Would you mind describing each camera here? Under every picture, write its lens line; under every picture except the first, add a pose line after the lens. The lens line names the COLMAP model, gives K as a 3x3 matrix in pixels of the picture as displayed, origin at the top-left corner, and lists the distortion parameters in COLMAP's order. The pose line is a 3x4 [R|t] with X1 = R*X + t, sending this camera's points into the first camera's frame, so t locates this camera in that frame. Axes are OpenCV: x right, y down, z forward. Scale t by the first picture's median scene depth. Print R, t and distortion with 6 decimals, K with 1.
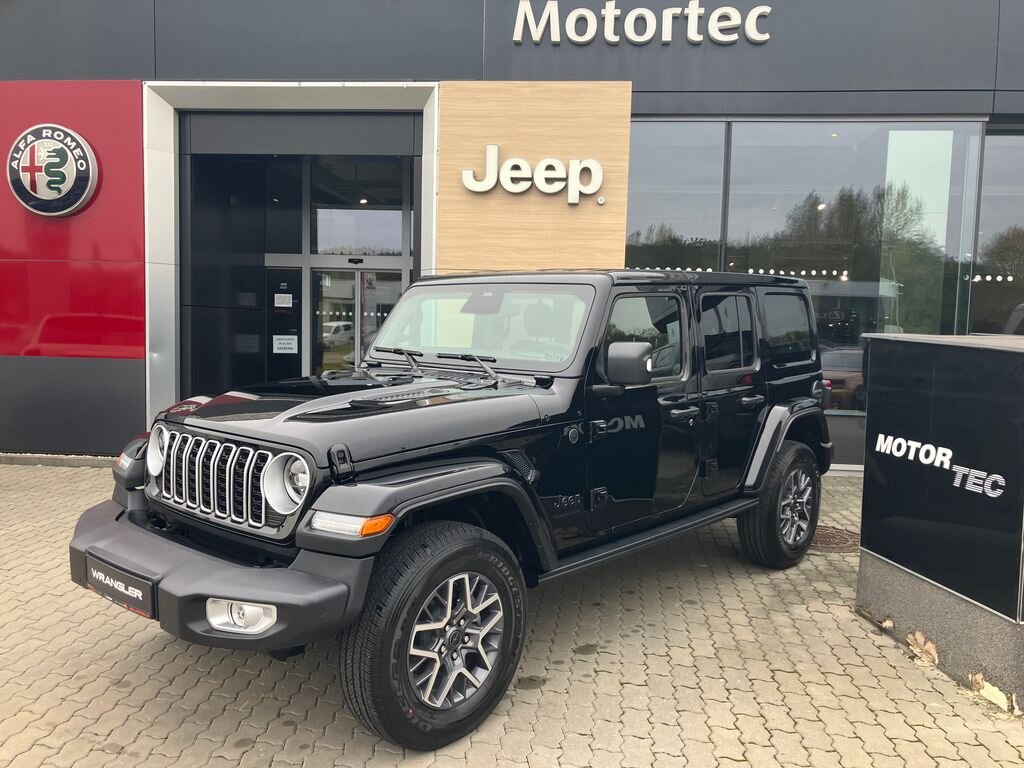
lens RADIAL K [[847.3, 0, 512.0], [0, 847.3, 384.0], [0, 0, 1]] dist [0.016962, -0.004294]
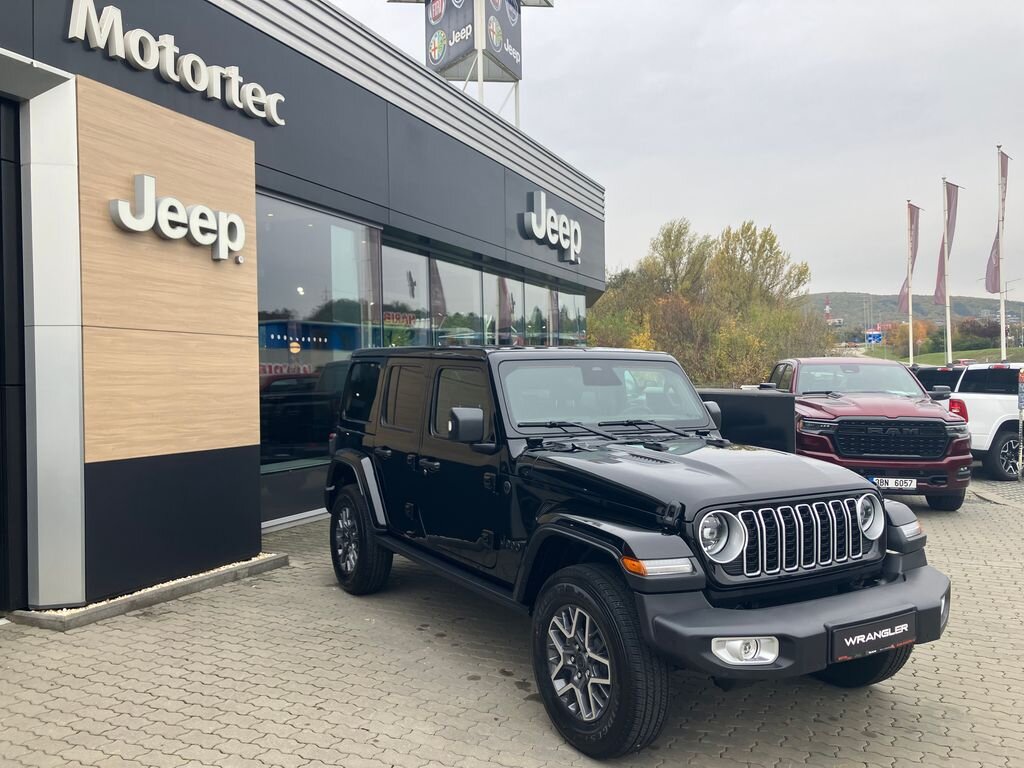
lens RADIAL K [[843.6, 0, 507.0], [0, 843.6, 381.1], [0, 0, 1]] dist [0.022063, -0.014164]
pose [[0.313597, -0.028397, 0.949132, -0.687160], [0.087421, 0.996171, 0.000920, -0.059408], [-0.945524, 0.082686, 0.314878, 0.443480]]
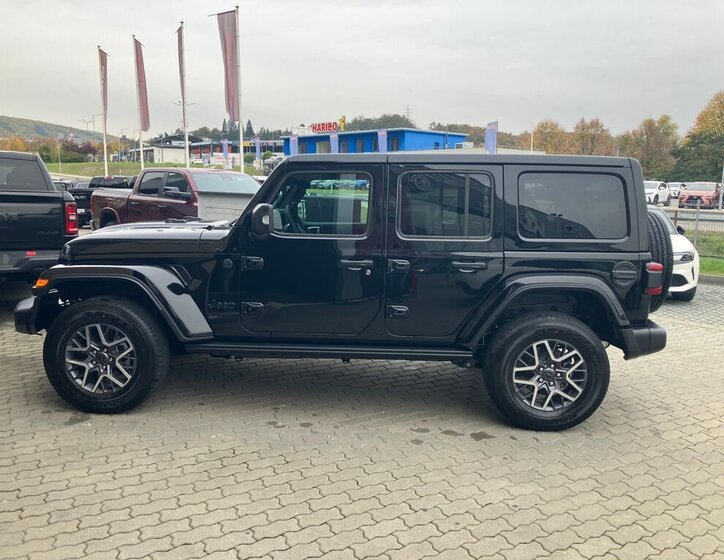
lens RADIAL K [[616.6, 0, 349.7], [0, 616.6, 277.7], [0, 0, 1]] dist [0.010076, 0.006759]
pose [[-0.597988, -0.150943, 0.787164, -0.475451], [0.033316, 0.976577, 0.212573, -0.096719], [-0.800812, 0.153341, -0.578952, 1.009538]]
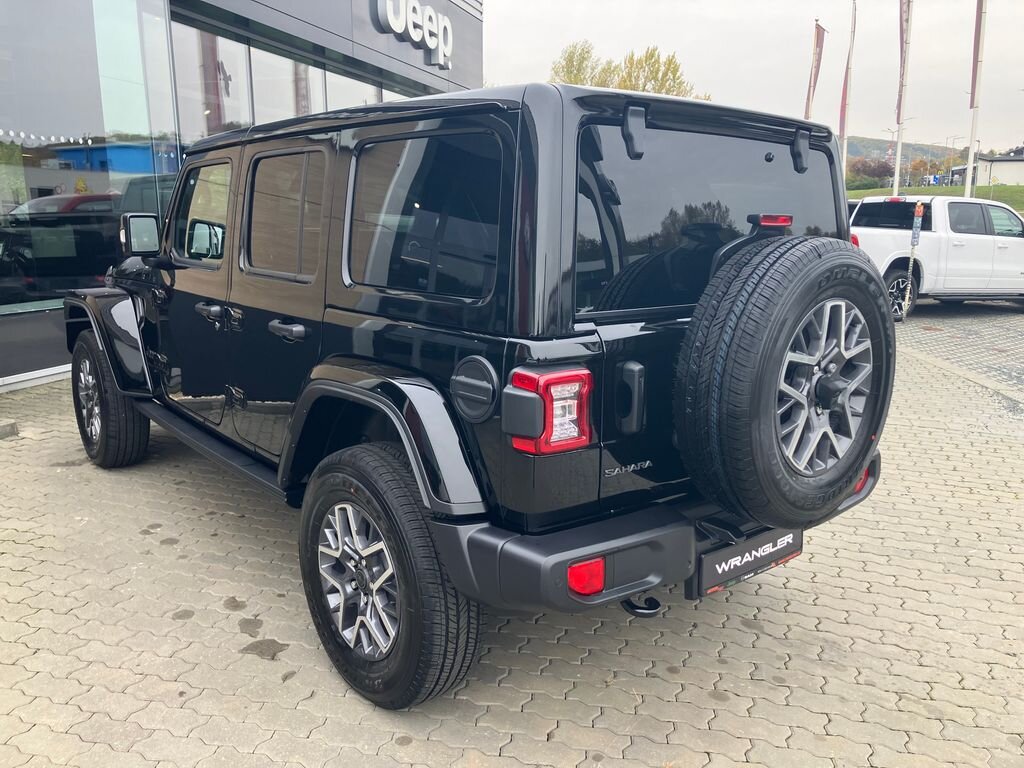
lens RADIAL K [[843.6, 0, 507.0], [0, 843.6, 381.1], [0, 0, 1]] dist [0.022063, -0.014164]
pose [[0.200845, -0.211999, 0.956409, -0.468075], [0.069306, 0.976932, 0.201994, -0.036474], [-0.977168, 0.025715, 0.210904, 0.424192]]
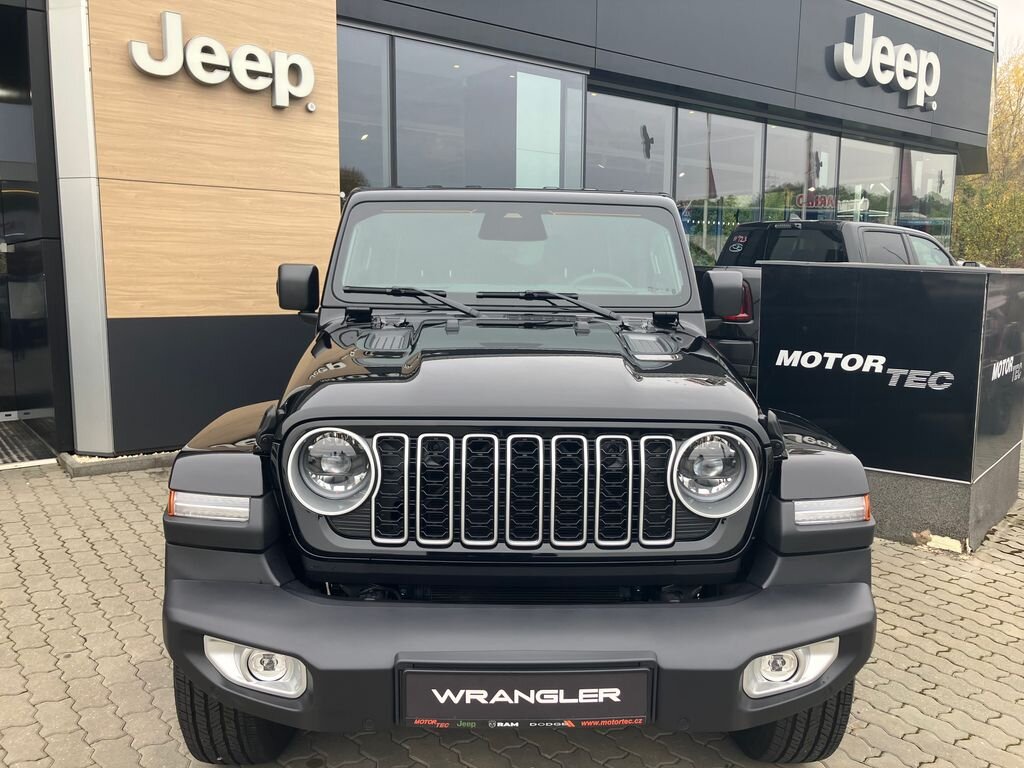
lens RADIAL K [[845.5, 0, 509.3], [0, 845.5, 383.2], [0, 0, 1]] dist [0.019507, -0.002996]
pose [[0.732434, -0.106128, 0.672516, -0.346145], [0.054449, 0.993743, 0.097519, -0.015713], [-0.678658, -0.034809, 0.733629, 0.240088]]
